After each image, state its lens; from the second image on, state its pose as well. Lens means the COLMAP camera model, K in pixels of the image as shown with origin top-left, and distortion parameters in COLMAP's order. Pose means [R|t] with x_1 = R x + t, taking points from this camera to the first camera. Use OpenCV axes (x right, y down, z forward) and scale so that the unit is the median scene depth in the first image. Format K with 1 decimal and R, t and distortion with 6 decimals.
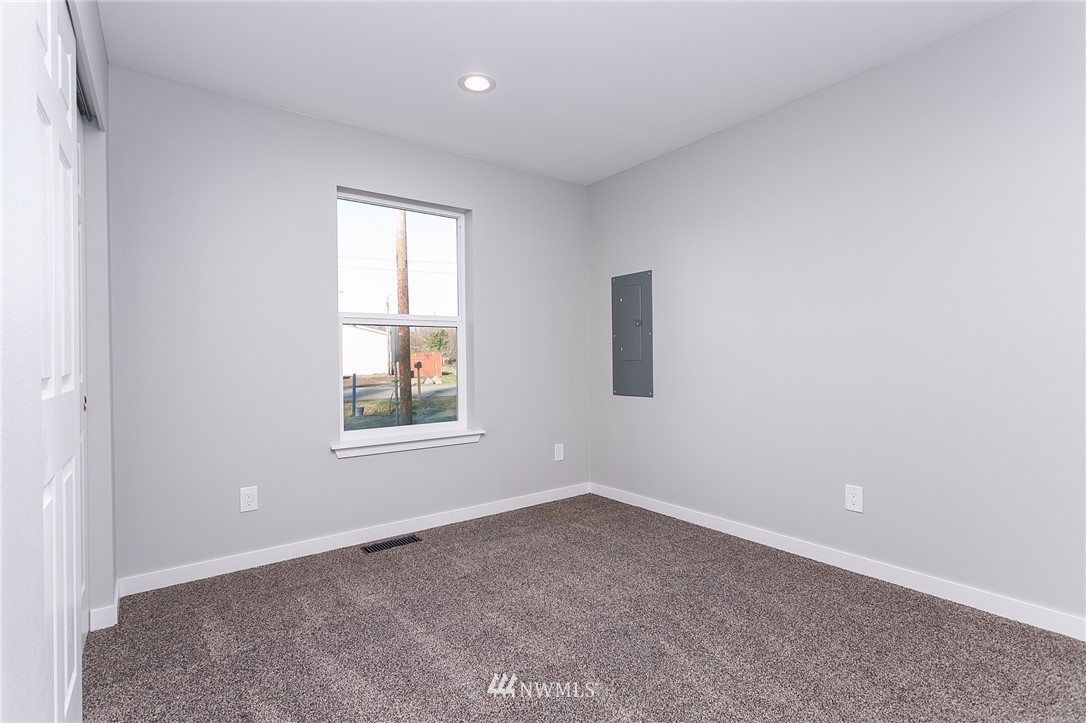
lens RADIAL K [[511.3, 0, 543.0], [0, 511.3, 361.5], [0, 0, 1]] dist [0.000880, 0.000160]
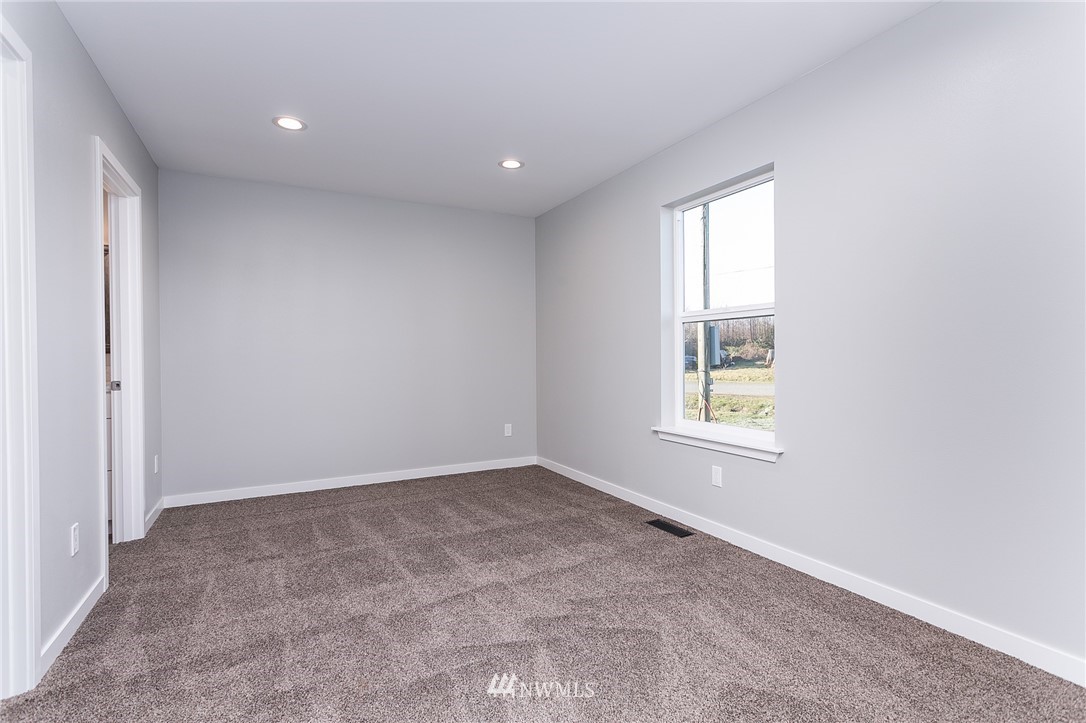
lens RADIAL K [[511.3, 0, 543.0], [0, 511.3, 361.5], [0, 0, 1]] dist [0.000880, 0.000160]
pose [[-0.144510, 0.025566, -0.989173, 0.812330], [0.005523, 0.999671, 0.025030, -0.020003], [0.989488, -0.001846, -0.144604, 0.909867]]
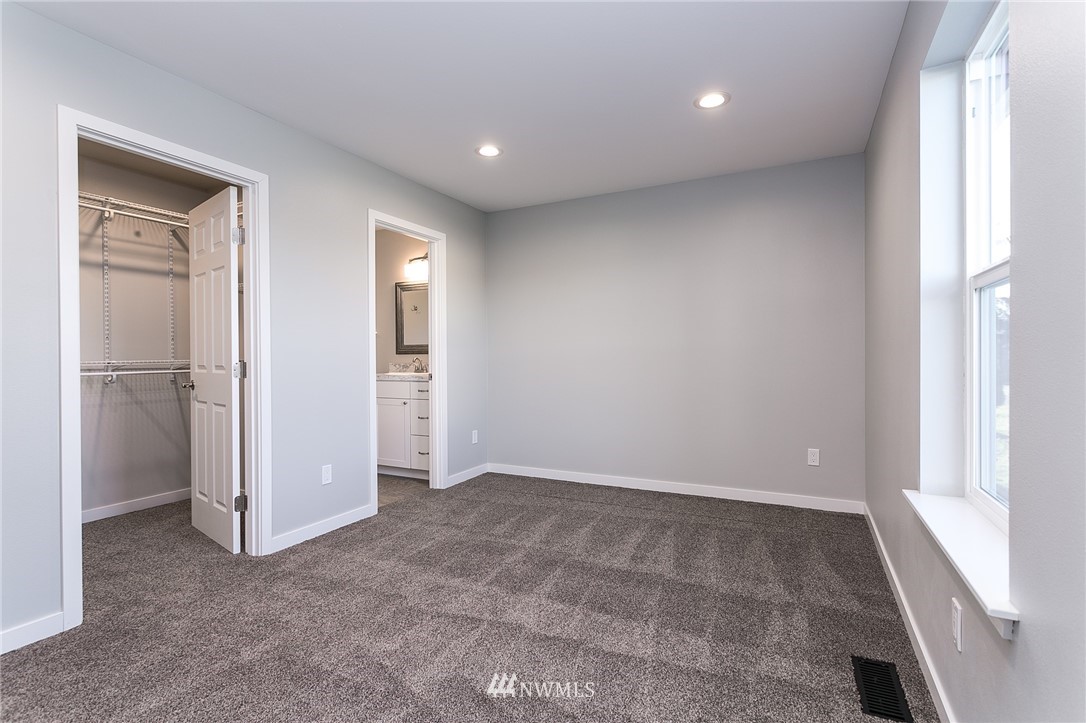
lens RADIAL K [[511.3, 0, 543.0], [0, 511.3, 361.5], [0, 0, 1]] dist [0.000880, 0.000160]
pose [[-0.892725, 0.024318, -0.449945, 0.289508], [0.017918, 0.999669, 0.018478, -0.016407], [0.450245, 0.008434, -0.892865, 1.354858]]
